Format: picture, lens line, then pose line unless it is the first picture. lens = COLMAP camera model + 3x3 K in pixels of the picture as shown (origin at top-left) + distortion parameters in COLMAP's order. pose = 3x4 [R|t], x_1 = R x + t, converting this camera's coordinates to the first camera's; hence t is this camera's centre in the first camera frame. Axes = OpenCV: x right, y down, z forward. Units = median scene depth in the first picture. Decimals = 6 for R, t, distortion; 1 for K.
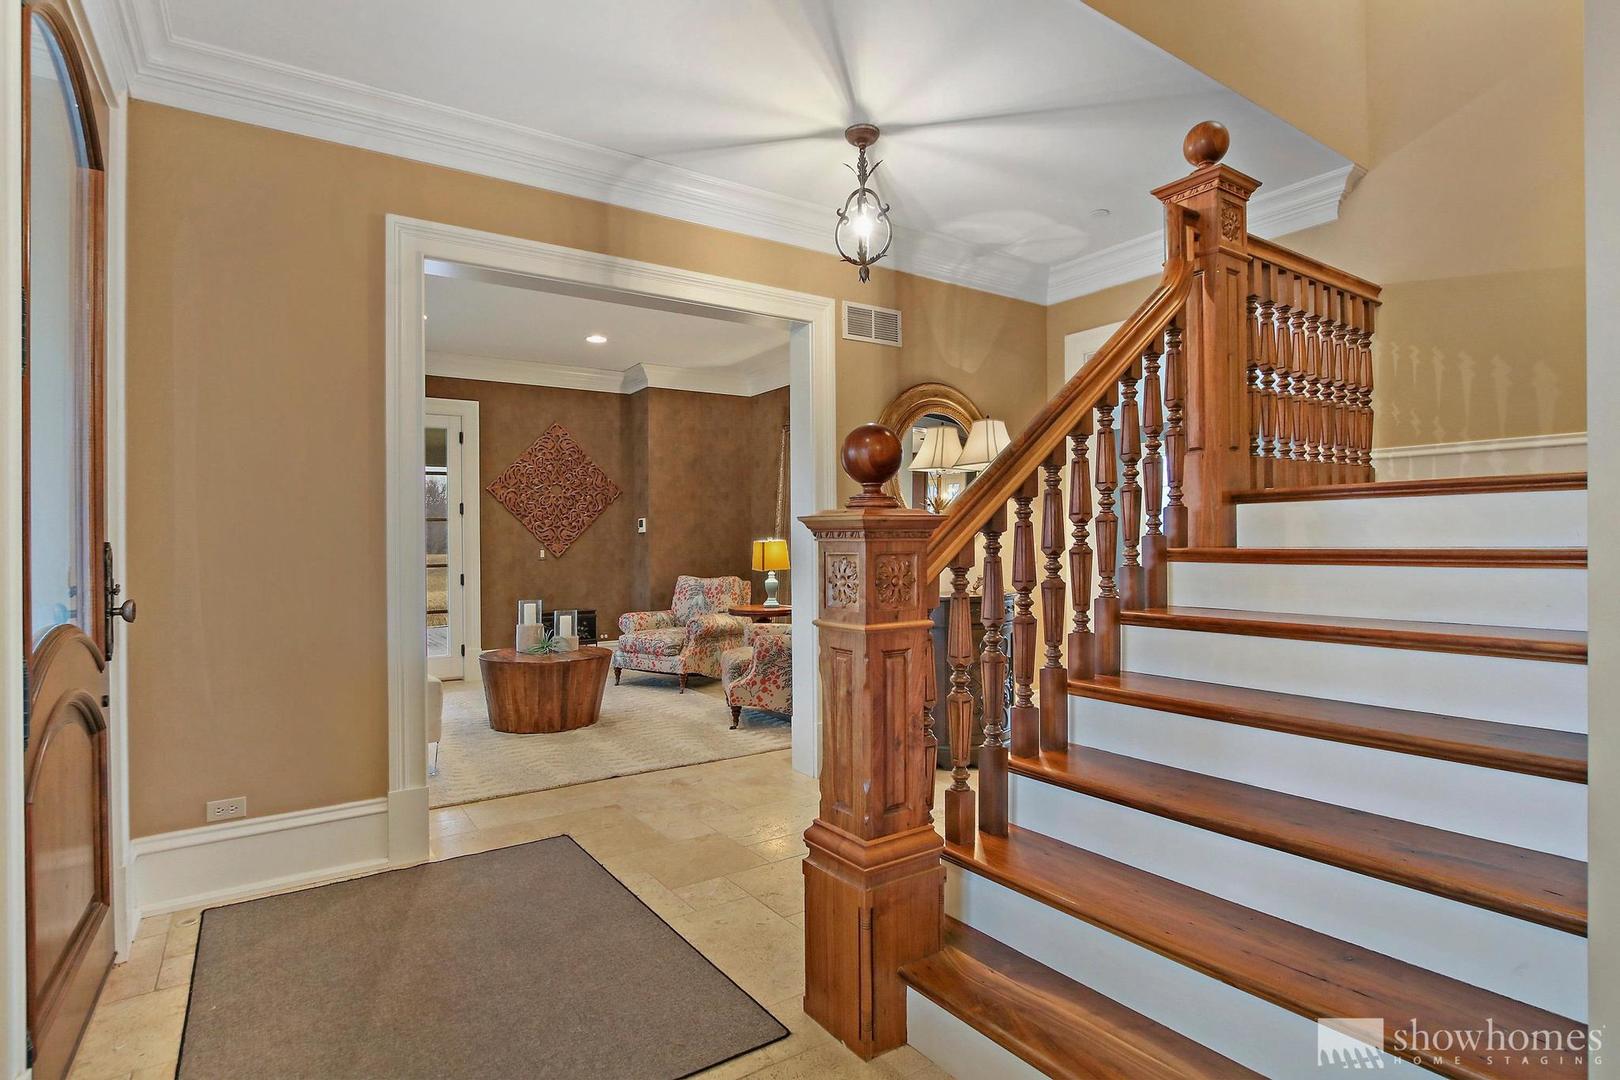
lens RADIAL K [[810.6, 0, 812.2], [0, 810.6, 506.9], [0, 0, 1]] dist [-0.028055, 0.000065]
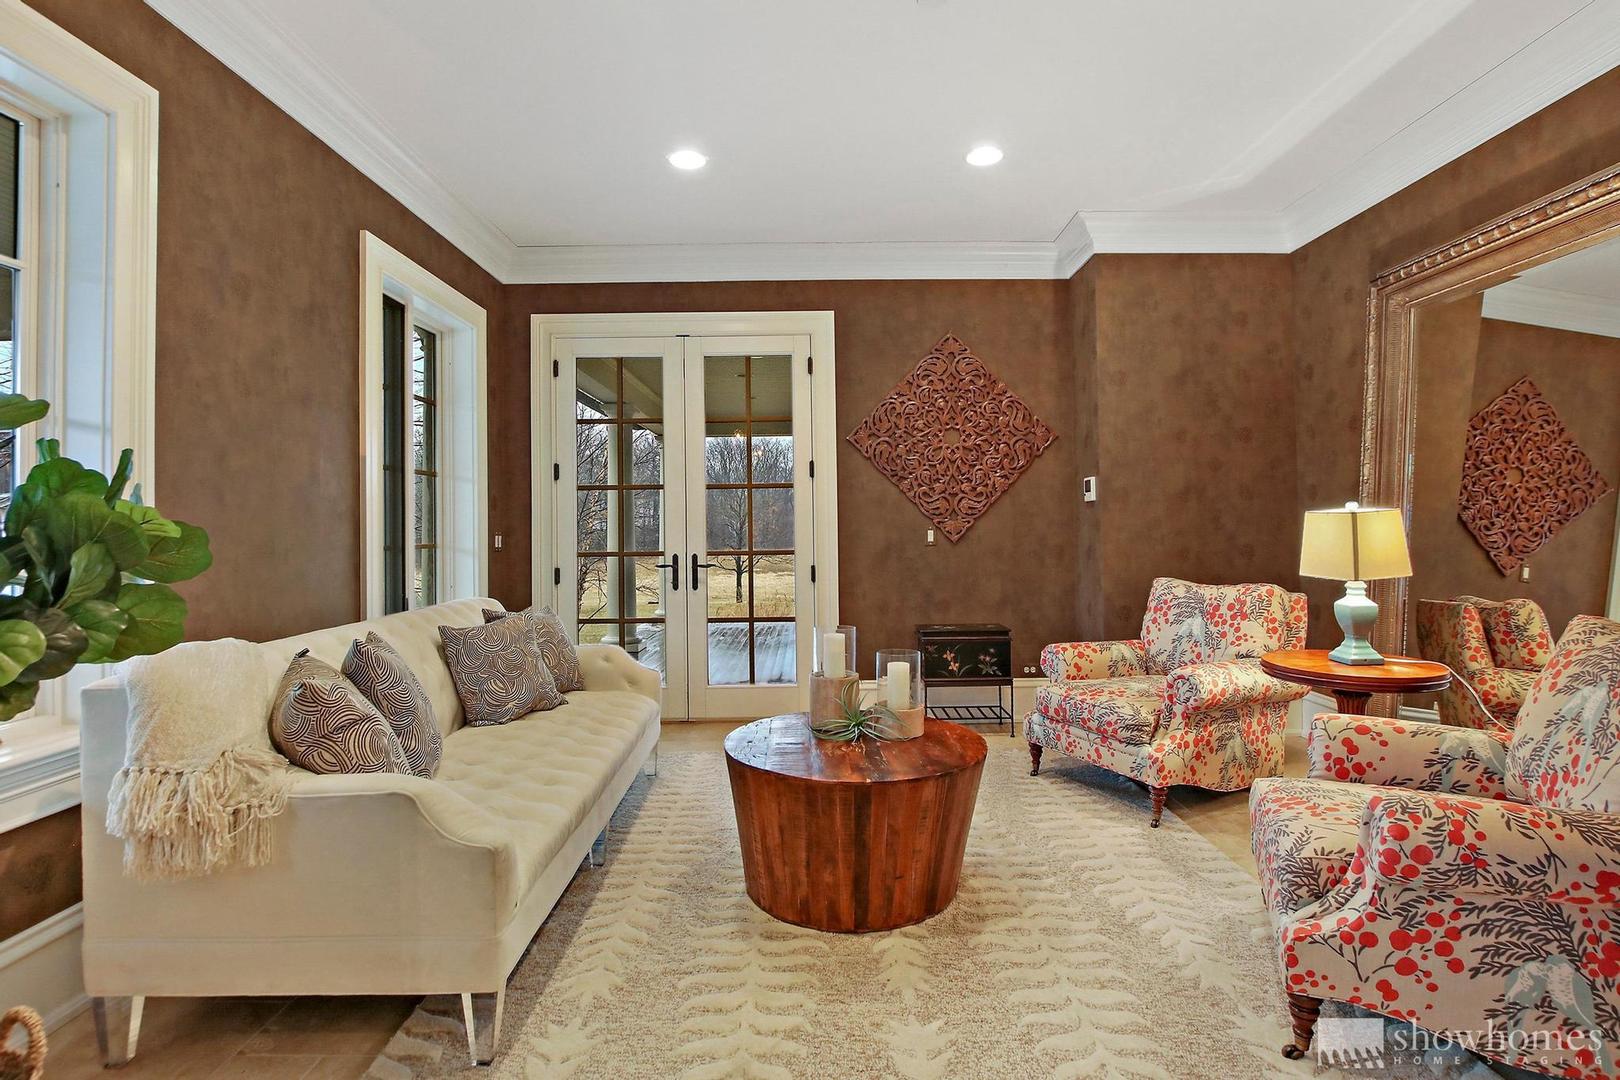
lens RADIAL K [[810.6, 0, 812.2], [0, 810.6, 506.9], [0, 0, 1]] dist [-0.028055, 0.000065]
pose [[0.831288, -0.012818, -0.555694, -0.052192], [0.026646, 0.999504, 0.016806, 0.021301], [0.555203, -0.028778, 0.831217, 0.409522]]
